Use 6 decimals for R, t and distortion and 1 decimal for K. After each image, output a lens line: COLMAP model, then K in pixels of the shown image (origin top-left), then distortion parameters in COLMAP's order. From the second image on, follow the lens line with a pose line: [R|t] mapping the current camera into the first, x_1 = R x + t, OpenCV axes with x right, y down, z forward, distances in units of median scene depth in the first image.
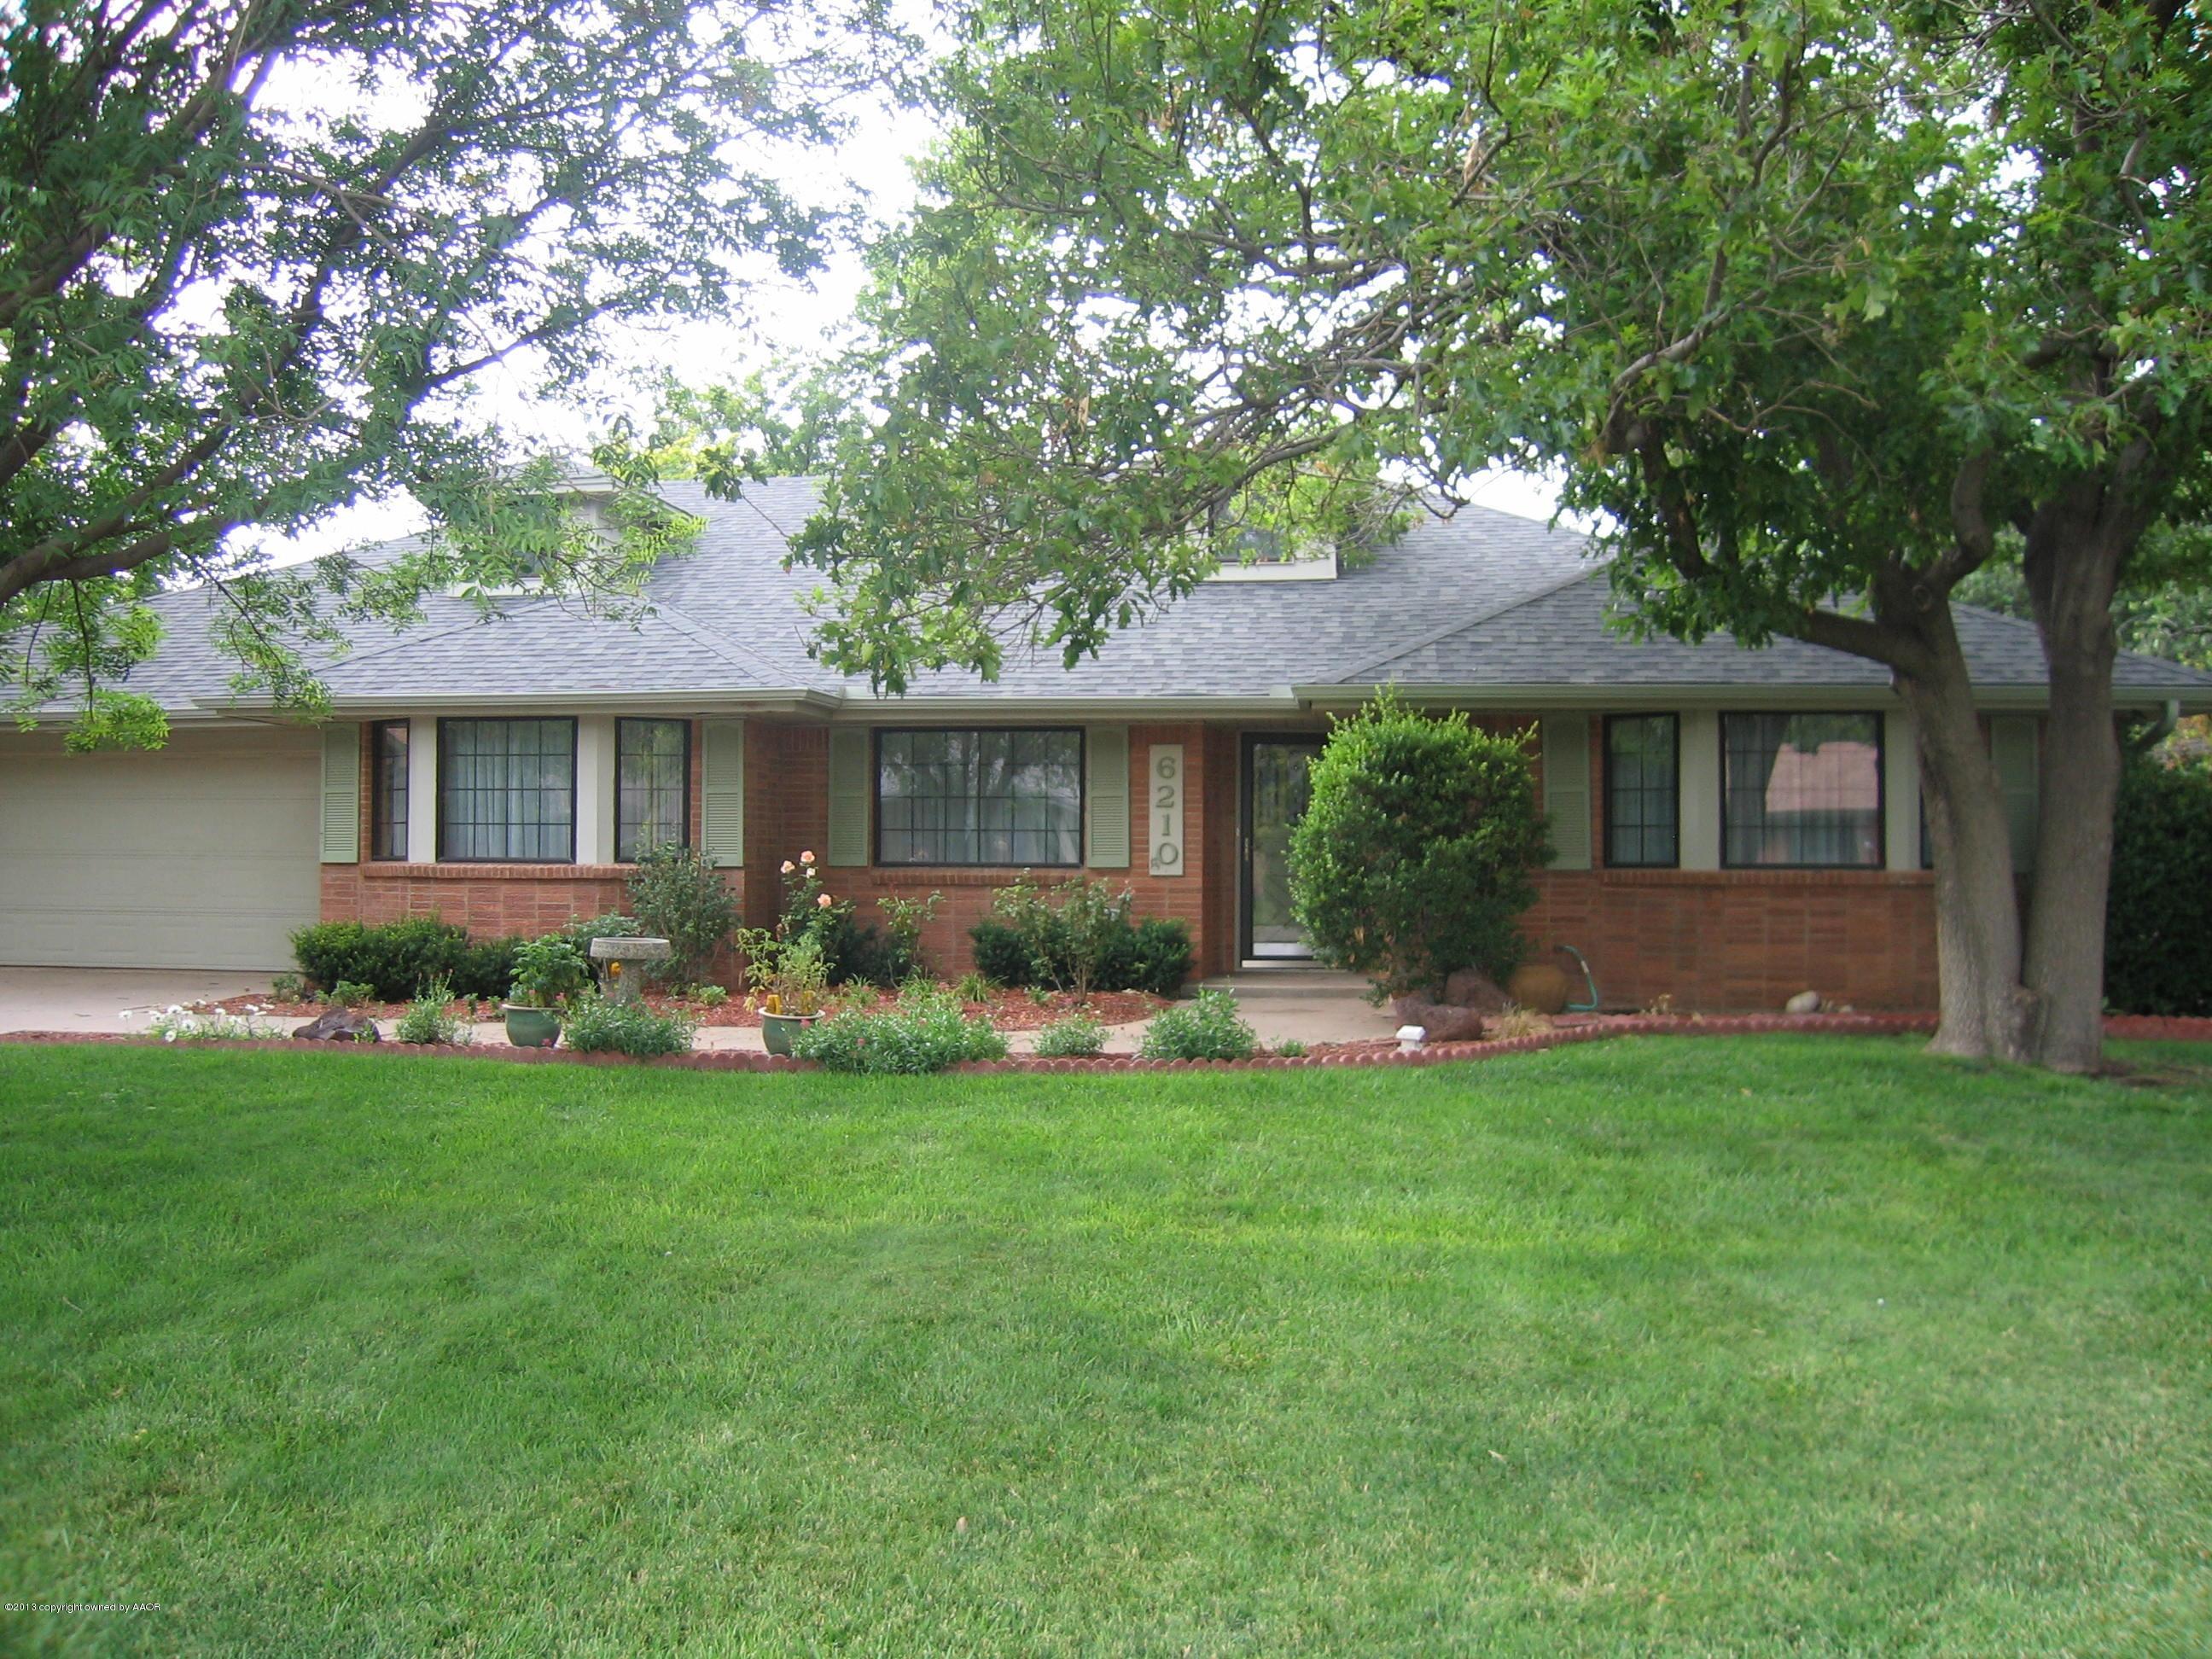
lens RADIAL K [[1816.6, 0, 1106.0], [0, 1816.6, 829.5], [0, 0, 1]] dist [-0.164732, 0.166288]
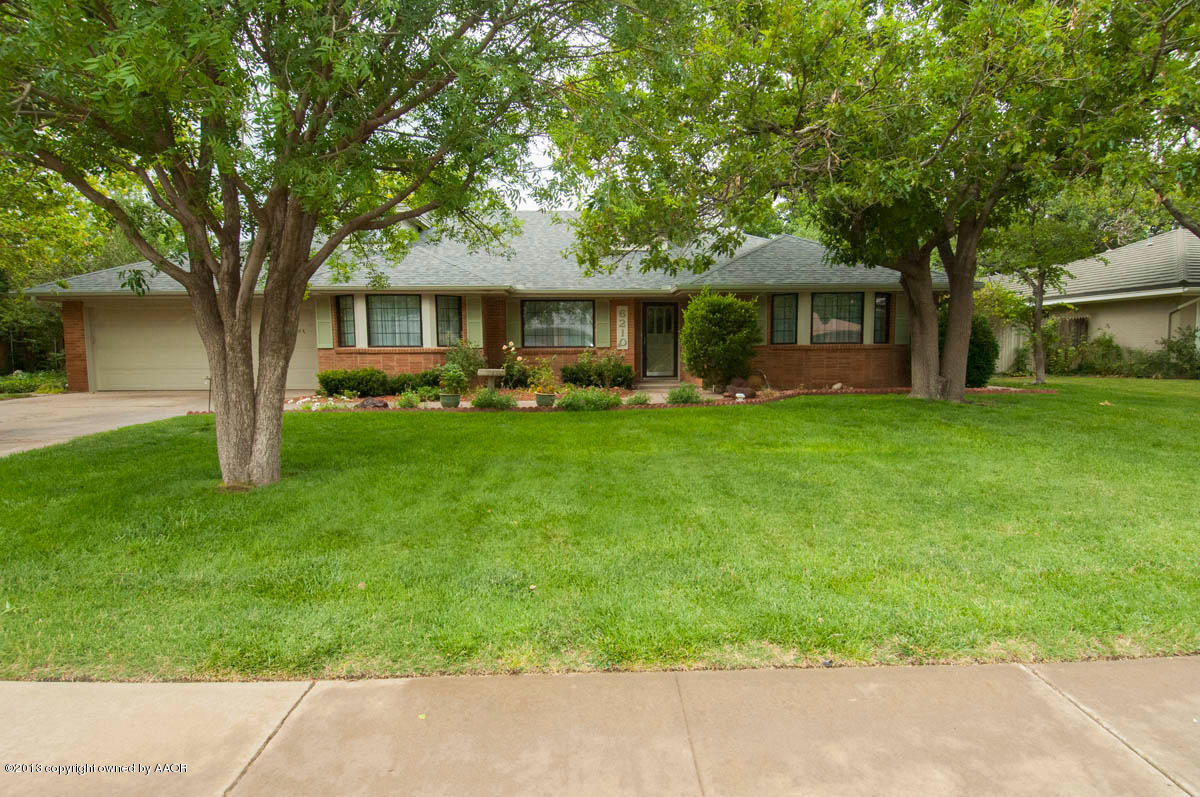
lens RADIAL K [[612.2, 0, 605.2], [0, 612.2, 403.5], [0, 0, 1]] dist [0.047421, -0.054334]
pose [[0.987771, -0.025350, 0.153839, -0.175749], [0.009874, 0.994884, 0.100536, 0.013600], [-0.155600, -0.097787, 0.982968, -0.008321]]
